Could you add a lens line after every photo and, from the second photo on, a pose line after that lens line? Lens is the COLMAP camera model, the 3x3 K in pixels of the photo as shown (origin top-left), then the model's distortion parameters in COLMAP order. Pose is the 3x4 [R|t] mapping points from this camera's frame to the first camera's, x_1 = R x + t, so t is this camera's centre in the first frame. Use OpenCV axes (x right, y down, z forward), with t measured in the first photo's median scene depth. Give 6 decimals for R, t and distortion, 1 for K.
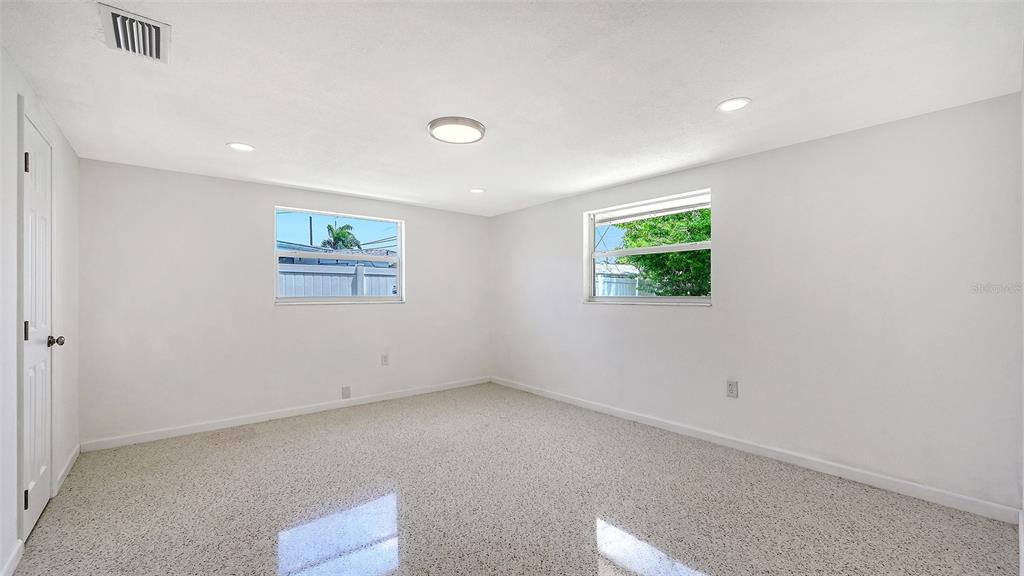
lens RADIAL K [[414.9, 0, 512.0], [0, 414.9, 289.3], [0, 0, 1]] dist [-0.009672, -0.000047]
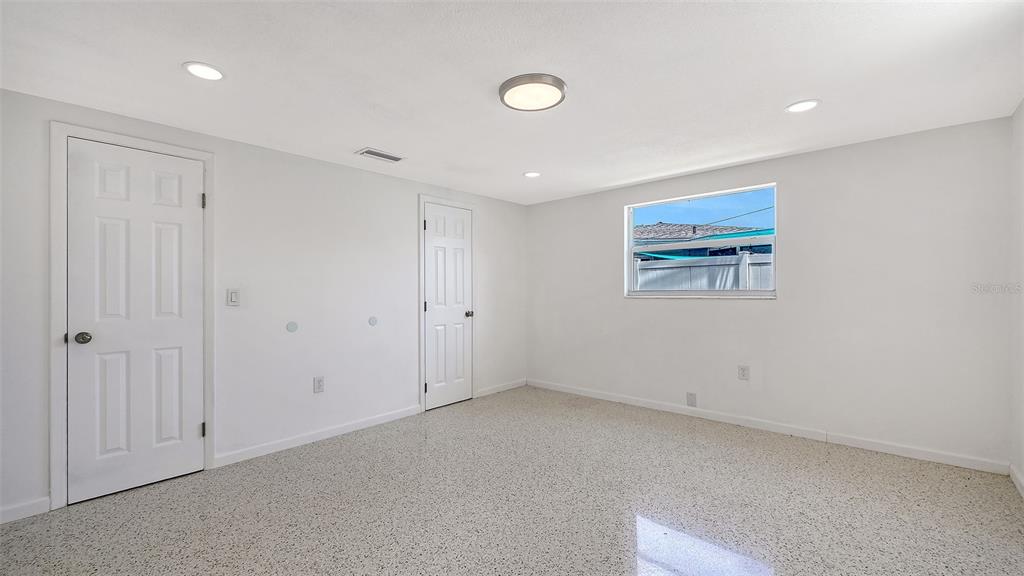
lens RADIAL K [[414.9, 0, 510.3], [0, 414.9, 285.9], [0, 0, 1]] dist [-0.009672, -0.000047]
pose [[0.133703, -0.007014, -0.990997, 0.435853], [0.016953, 0.999845, -0.004790, 0.004511], [0.990876, -0.016160, 0.133801, 0.516529]]
